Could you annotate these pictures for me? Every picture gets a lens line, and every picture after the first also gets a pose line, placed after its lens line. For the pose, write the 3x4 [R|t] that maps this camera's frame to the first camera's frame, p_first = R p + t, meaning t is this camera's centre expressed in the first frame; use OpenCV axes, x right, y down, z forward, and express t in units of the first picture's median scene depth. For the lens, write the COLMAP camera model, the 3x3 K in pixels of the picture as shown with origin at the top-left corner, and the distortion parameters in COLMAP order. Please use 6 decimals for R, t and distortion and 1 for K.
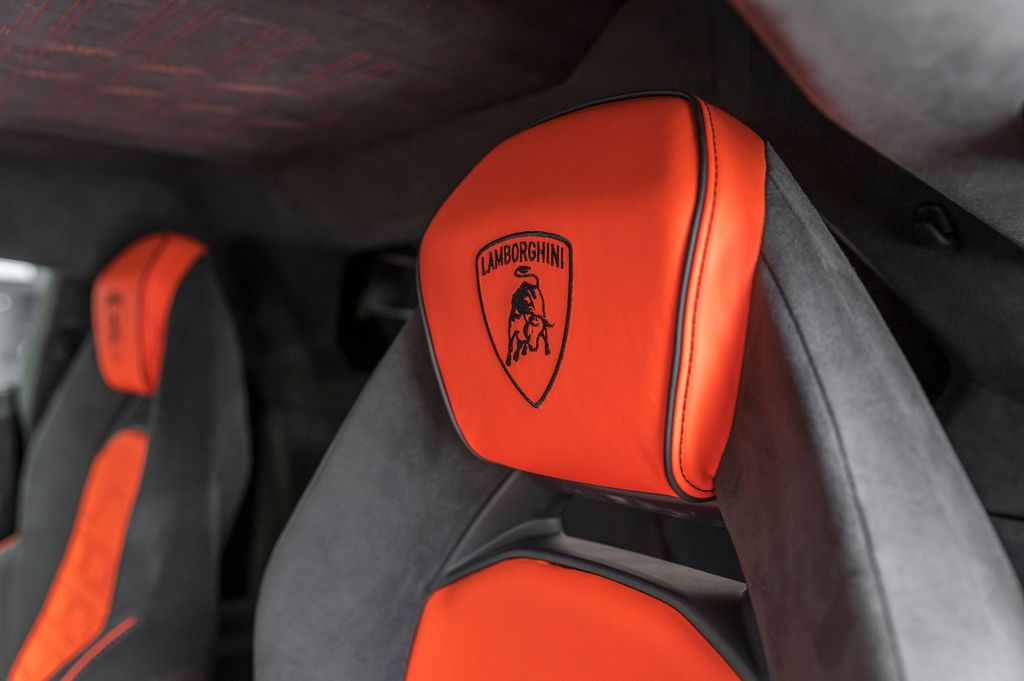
lens RADIAL K [[997.4, 0, 519.4], [0, 997.4, 334.6], [0, 0, 1]] dist [-0.025030, 0.000000]
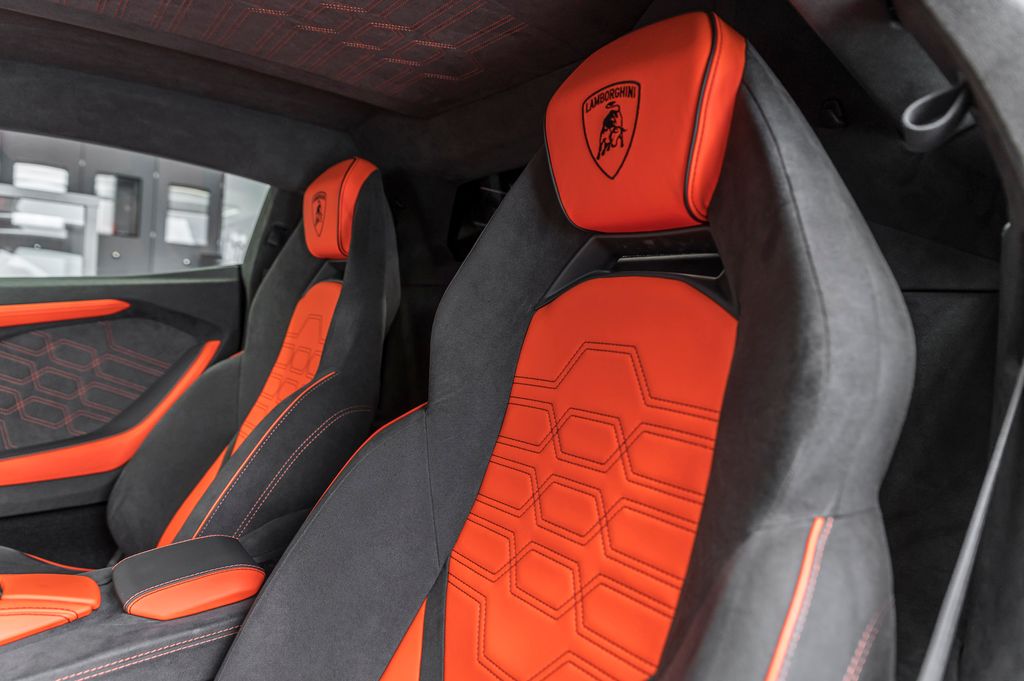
lens RADIAL K [[731.2, 0, 502.4], [0, 731.2, 348.6], [0, 0, 1]] dist [0.011045, -0.017597]
pose [[0.997833, 0.060818, -0.025100, -0.138558], [-0.060878, 0.998144, -0.001628, 0.411722], [0.024954, 0.003152, 0.999684, -0.392995]]
